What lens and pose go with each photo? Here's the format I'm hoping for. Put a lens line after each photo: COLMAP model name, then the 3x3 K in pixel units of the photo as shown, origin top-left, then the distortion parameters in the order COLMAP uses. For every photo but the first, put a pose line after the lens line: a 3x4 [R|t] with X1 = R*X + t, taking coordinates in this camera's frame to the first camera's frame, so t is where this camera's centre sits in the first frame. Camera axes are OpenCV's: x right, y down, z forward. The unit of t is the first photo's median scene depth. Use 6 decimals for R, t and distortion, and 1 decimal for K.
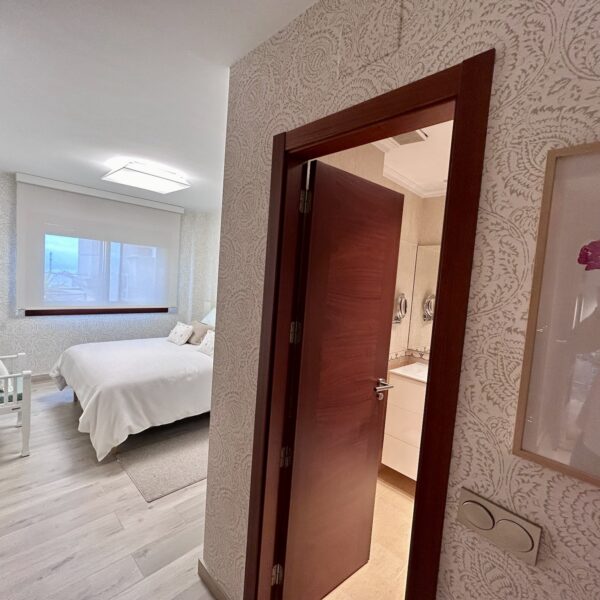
lens RADIAL K [[319.6, 0, 300.8], [0, 319.6, 298.9], [0, 0, 1]] dist [-0.001812, 0.000482]
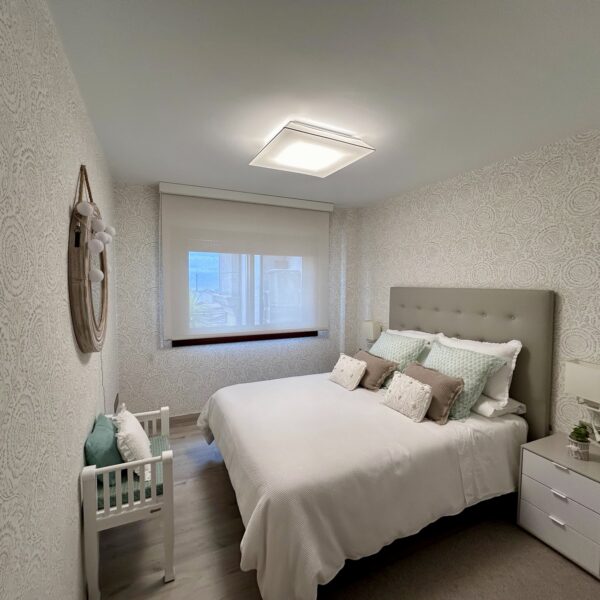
lens RADIAL K [[319.6, 0, 300.8], [0, 319.6, 298.9], [0, 0, 1]] dist [-0.001812, 0.000482]
pose [[0.938368, -0.044436, -0.342770, -0.241615], [0.035523, 0.998849, -0.032239, -0.036988], [0.343808, 0.018075, 0.938866, 0.315458]]
